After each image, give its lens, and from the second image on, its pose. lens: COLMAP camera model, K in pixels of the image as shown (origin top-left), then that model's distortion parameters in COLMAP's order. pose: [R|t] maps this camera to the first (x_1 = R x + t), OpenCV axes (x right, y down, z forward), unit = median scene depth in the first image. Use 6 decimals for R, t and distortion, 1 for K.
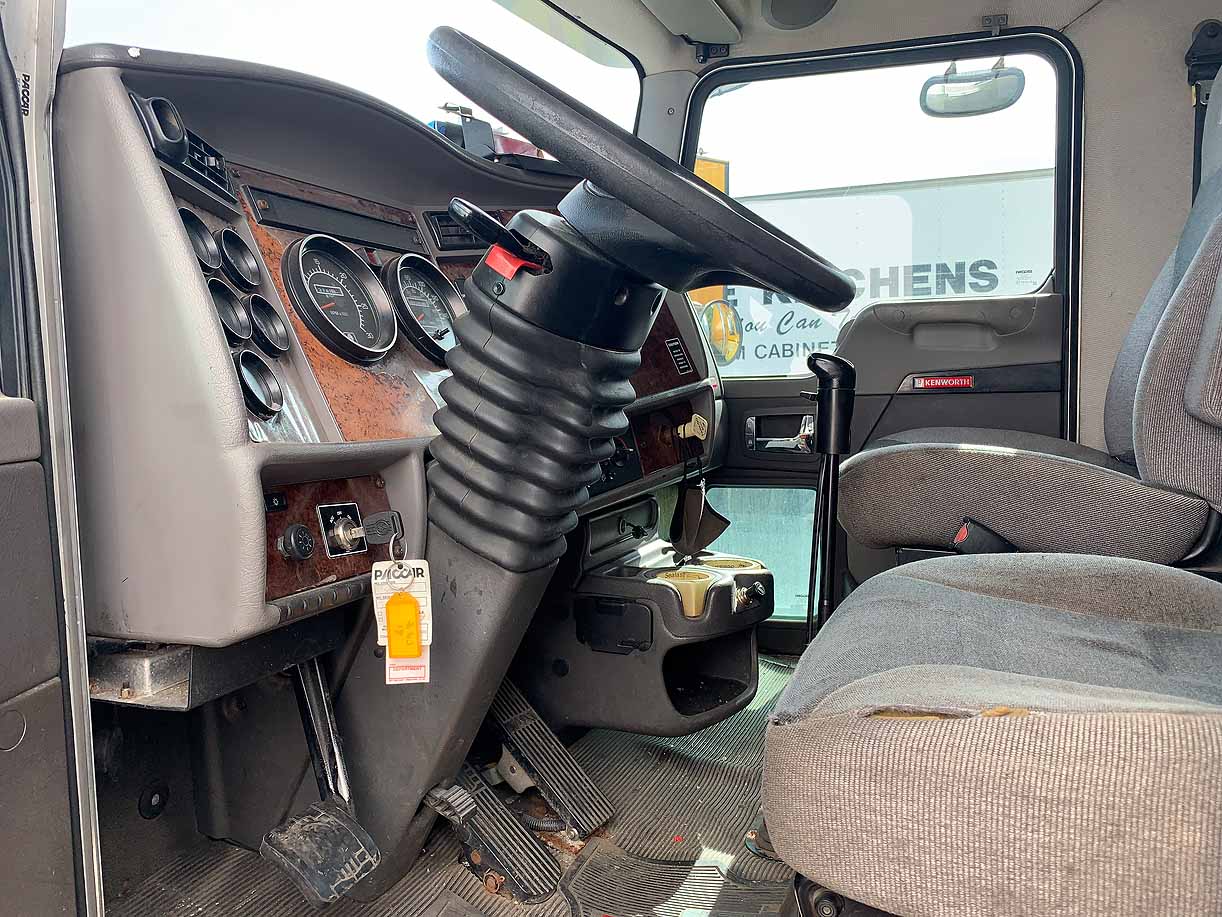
lens RADIAL K [[946.0, 0, 609.1], [0, 946.0, 459.6], [0, 0, 1]] dist [-0.007583, -0.010084]
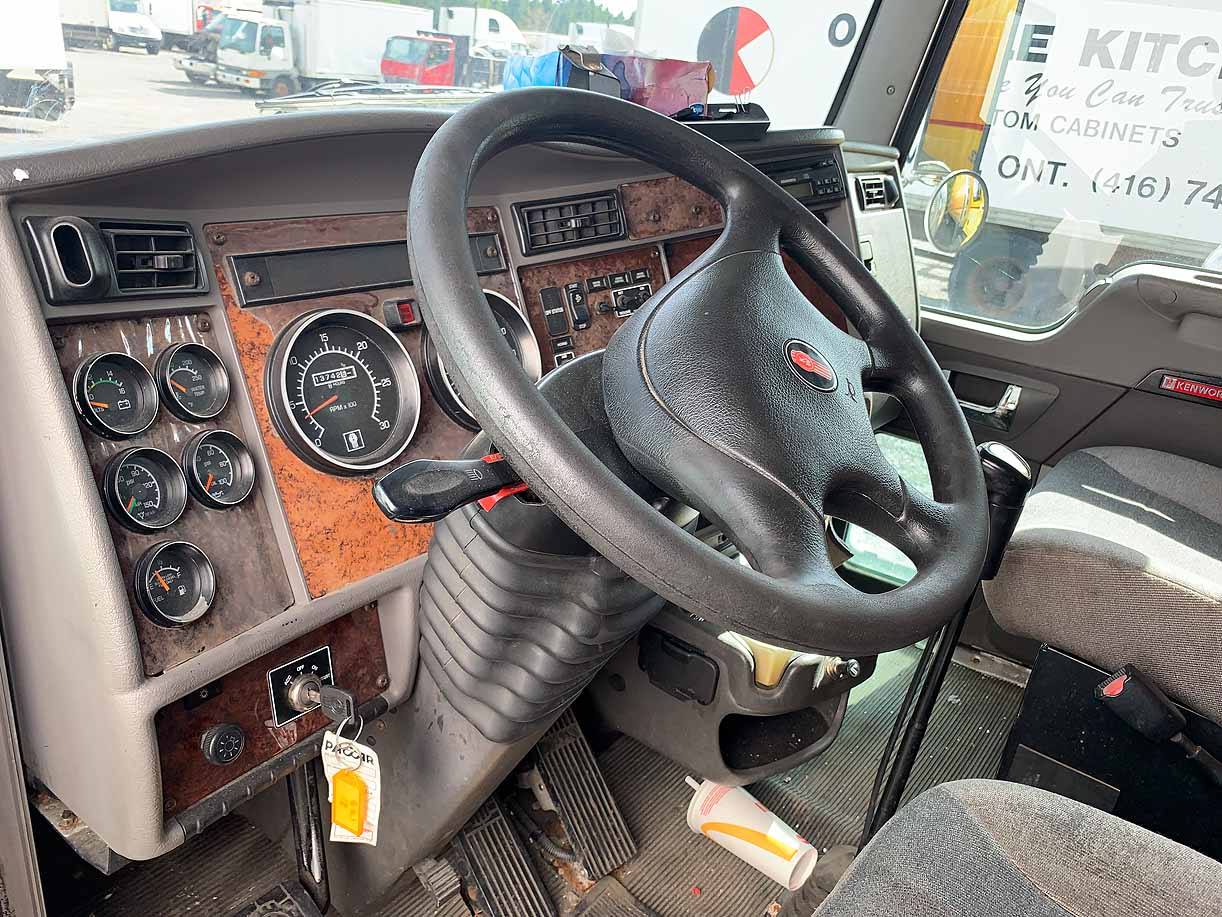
lens RADIAL K [[946.0, 0, 606.4], [0, 946.0, 461.4], [0, 0, 1]] dist [-0.007583, -0.010084]
pose [[0.954109, 0.221884, -0.201107, 0.094145], [-0.151656, 0.937095, 0.314409, -0.342483], [0.258219, -0.269481, 0.927741, 0.235967]]
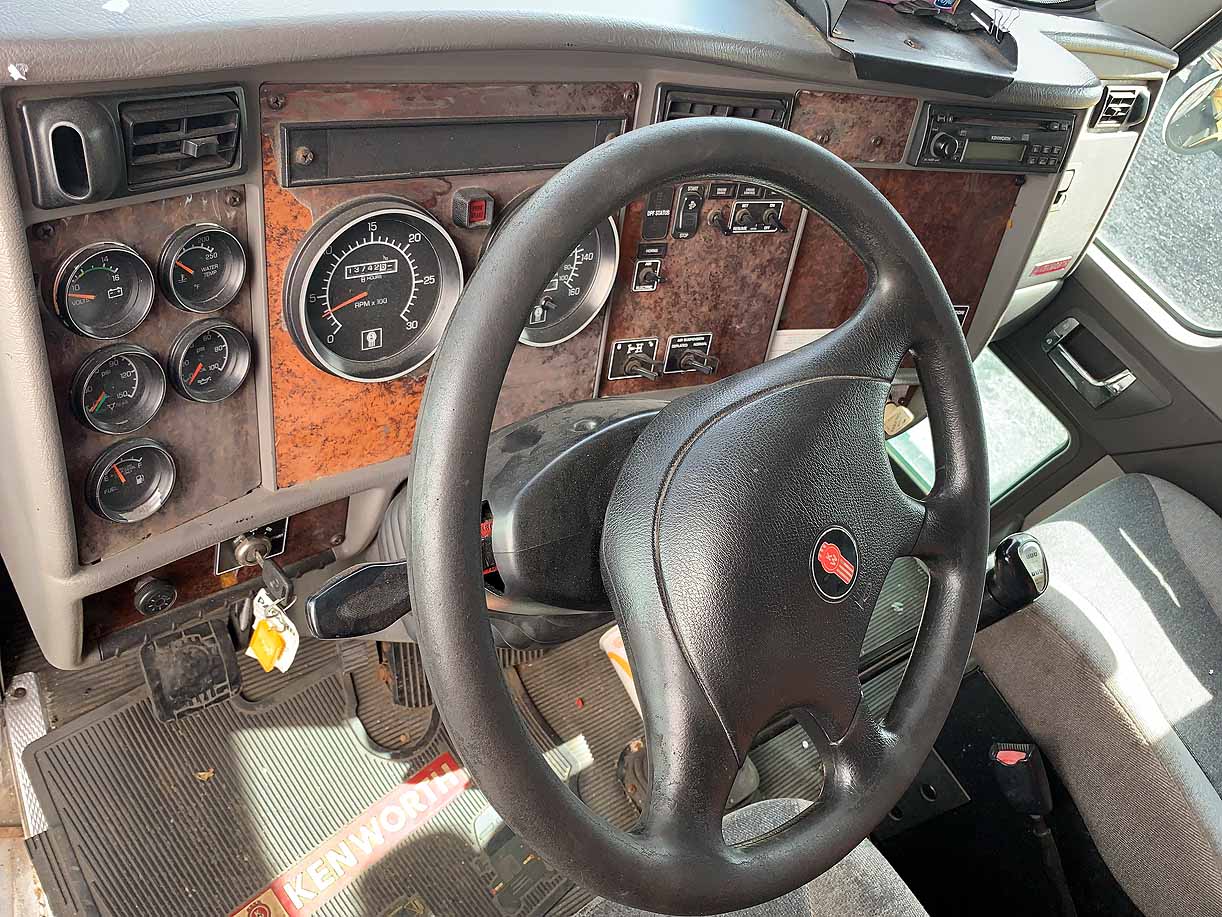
lens RADIAL K [[946.0, 0, 608.0], [0, 946.0, 461.0], [0, 0, 1]] dist [-0.007583, -0.010084]
pose [[0.755999, 0.651230, -0.066063, -0.012712], [-0.457201, 0.597575, 0.658689, -0.553842], [0.468436, -0.467764, 0.749510, 0.399757]]
